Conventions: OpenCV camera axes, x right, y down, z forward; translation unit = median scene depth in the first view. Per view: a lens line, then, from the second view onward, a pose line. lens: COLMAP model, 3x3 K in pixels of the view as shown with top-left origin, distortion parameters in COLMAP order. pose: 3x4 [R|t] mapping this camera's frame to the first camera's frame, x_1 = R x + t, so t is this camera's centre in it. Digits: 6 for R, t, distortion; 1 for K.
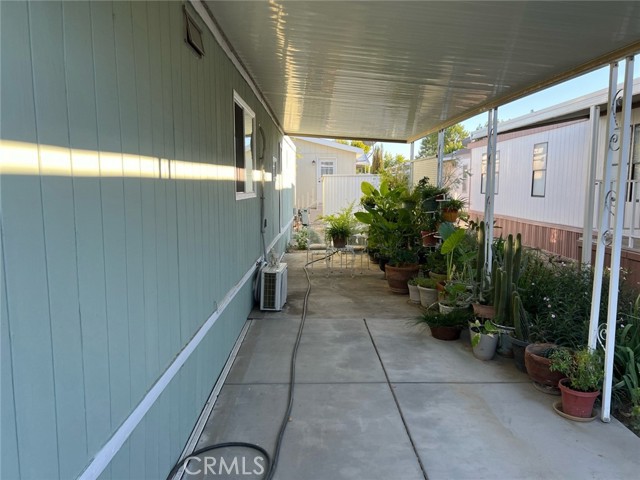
lens RADIAL K [[481.0, 0, 309.3], [0, 481.0, 240.0], [0, 0, 1]] dist [0.055078, -0.061903]
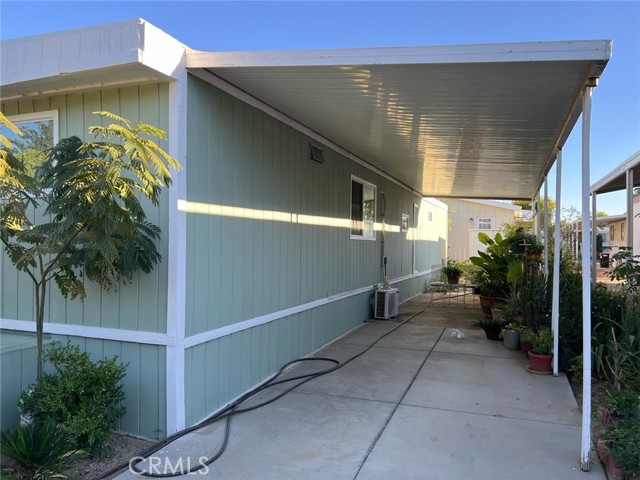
lens RADIAL K [[481.0, 0, 320.4], [0, 481.0, 242.2], [0, 0, 1]] dist [0.055078, -0.061903]
pose [[0.934536, 0.000547, -0.355869, 0.265509], [-0.043382, 0.992716, -0.112398, 0.091007], [0.353215, 0.120478, 0.927752, -0.438697]]
